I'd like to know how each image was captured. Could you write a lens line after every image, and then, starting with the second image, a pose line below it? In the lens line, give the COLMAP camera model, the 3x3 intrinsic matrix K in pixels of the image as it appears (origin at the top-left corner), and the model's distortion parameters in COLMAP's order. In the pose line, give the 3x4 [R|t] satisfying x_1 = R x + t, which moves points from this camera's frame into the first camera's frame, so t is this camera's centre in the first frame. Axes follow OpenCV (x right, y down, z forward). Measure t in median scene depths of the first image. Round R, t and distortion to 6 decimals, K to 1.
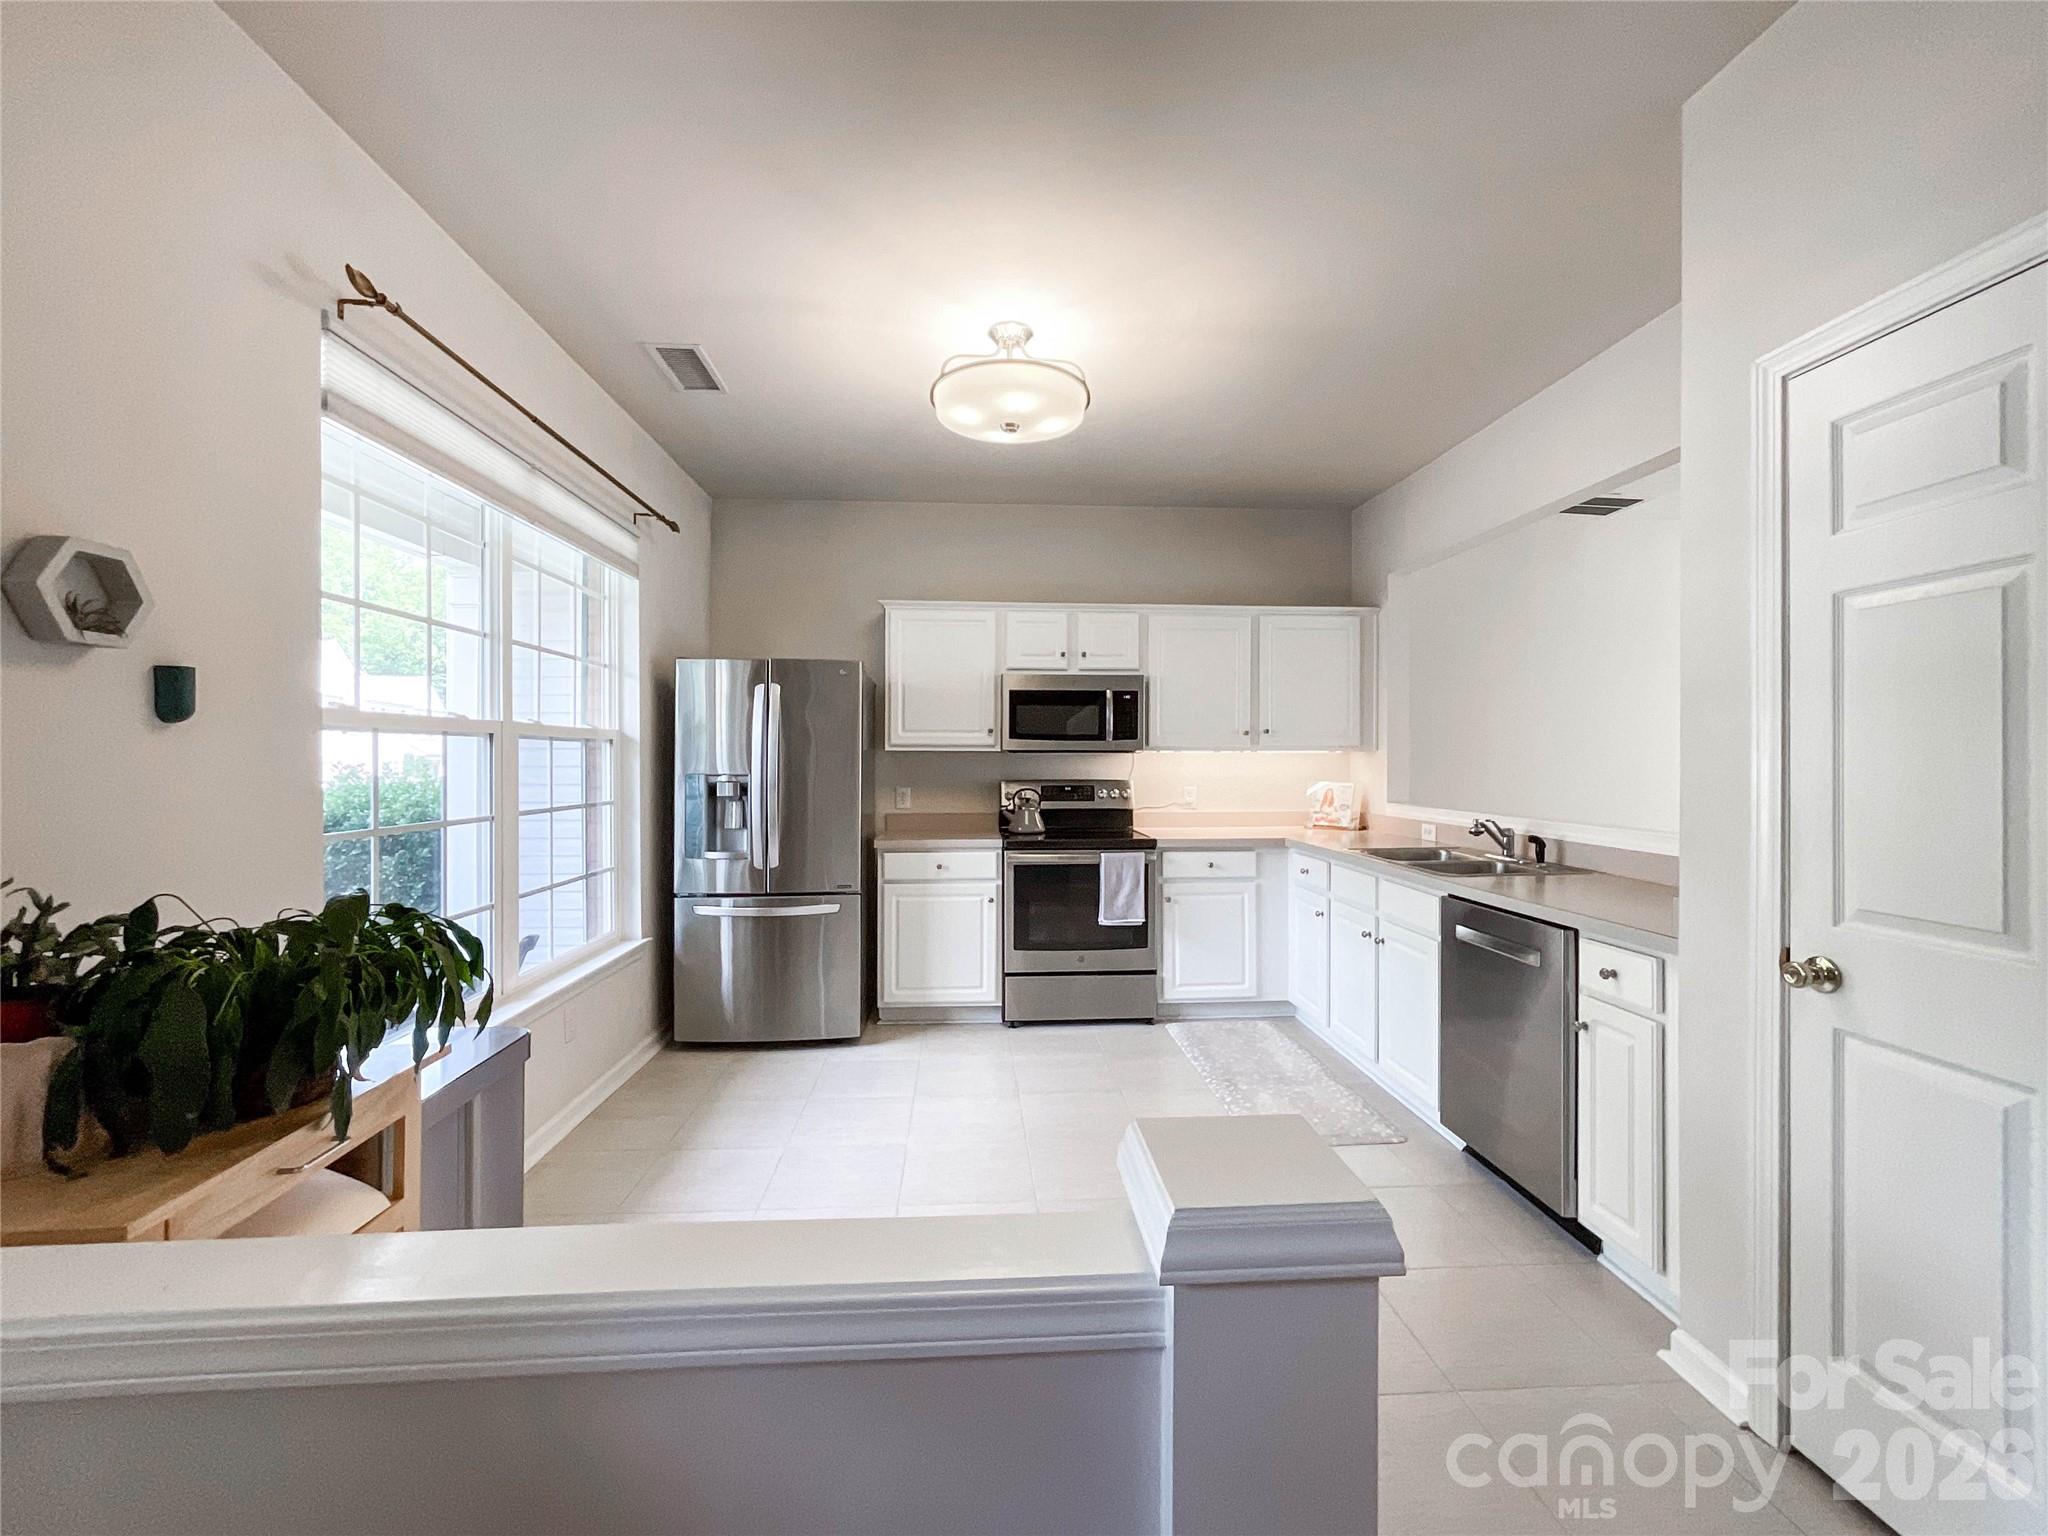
lens RADIAL K [[856.0, 0, 1030.3], [0, 856.0, 744.4], [0, 0, 1]] dist [-0.001520, 0.000242]
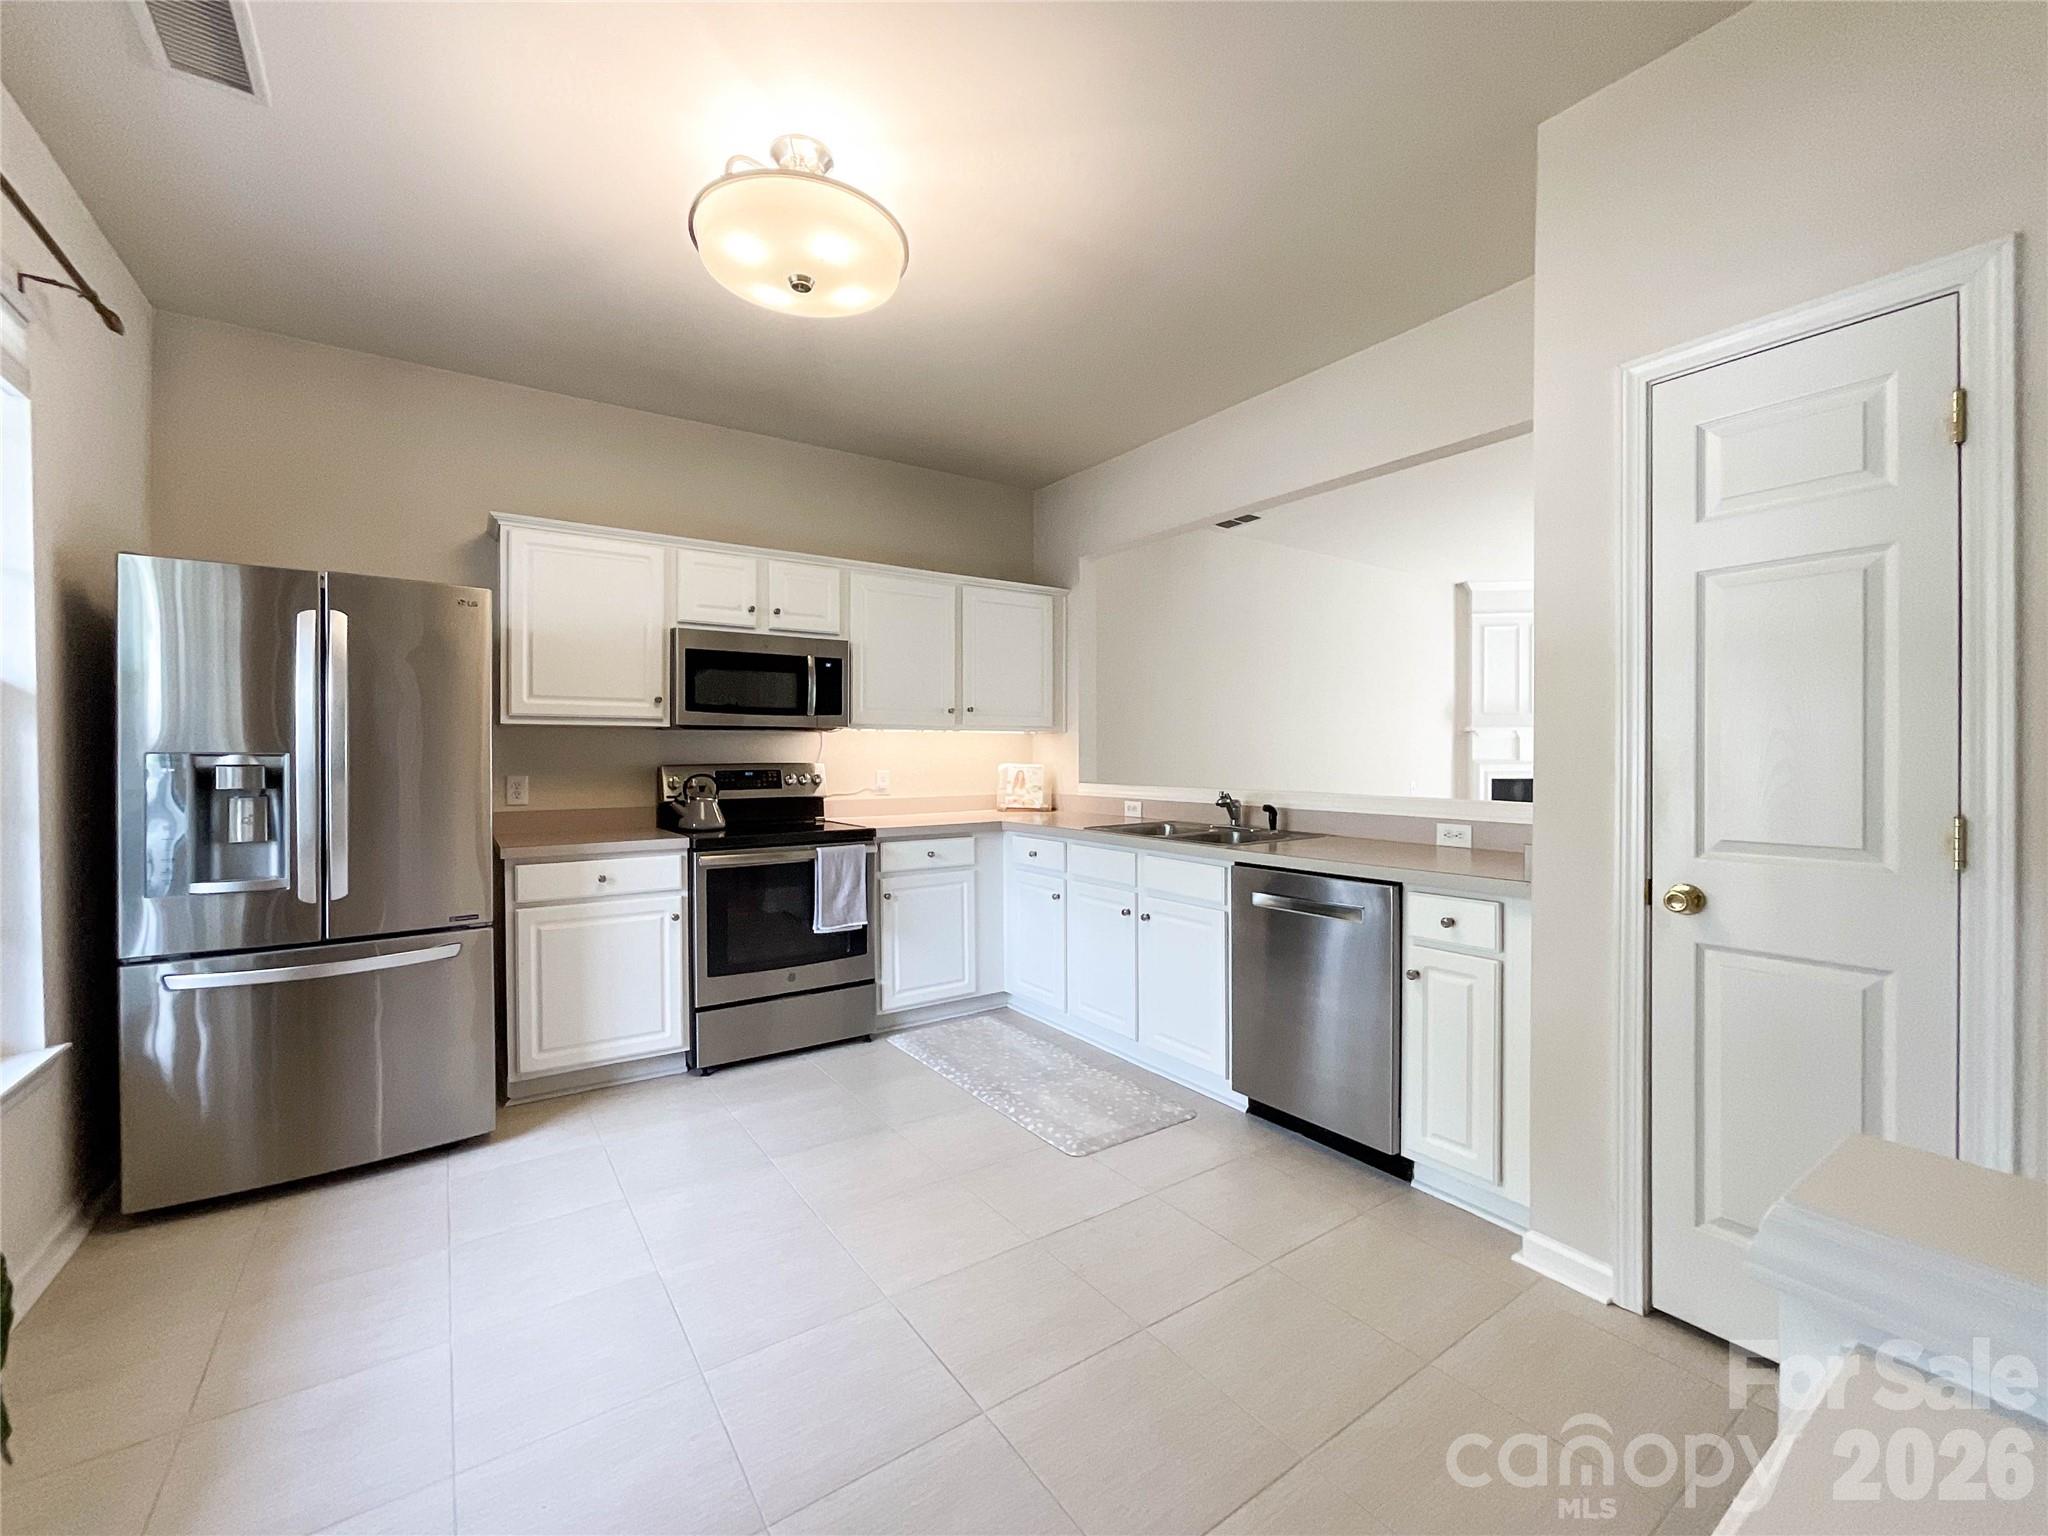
lens RADIAL K [[855.8, 0, 1030.0], [0, 855.8, 750.9], [0, 0, 1]] dist [-0.011758, 0.006744]
pose [[0.859102, -0.000992, 0.511803, -0.165260], [-0.004815, 0.999938, 0.010021, 0.022548], [-0.511782, -0.011074, 0.859044, 0.175243]]
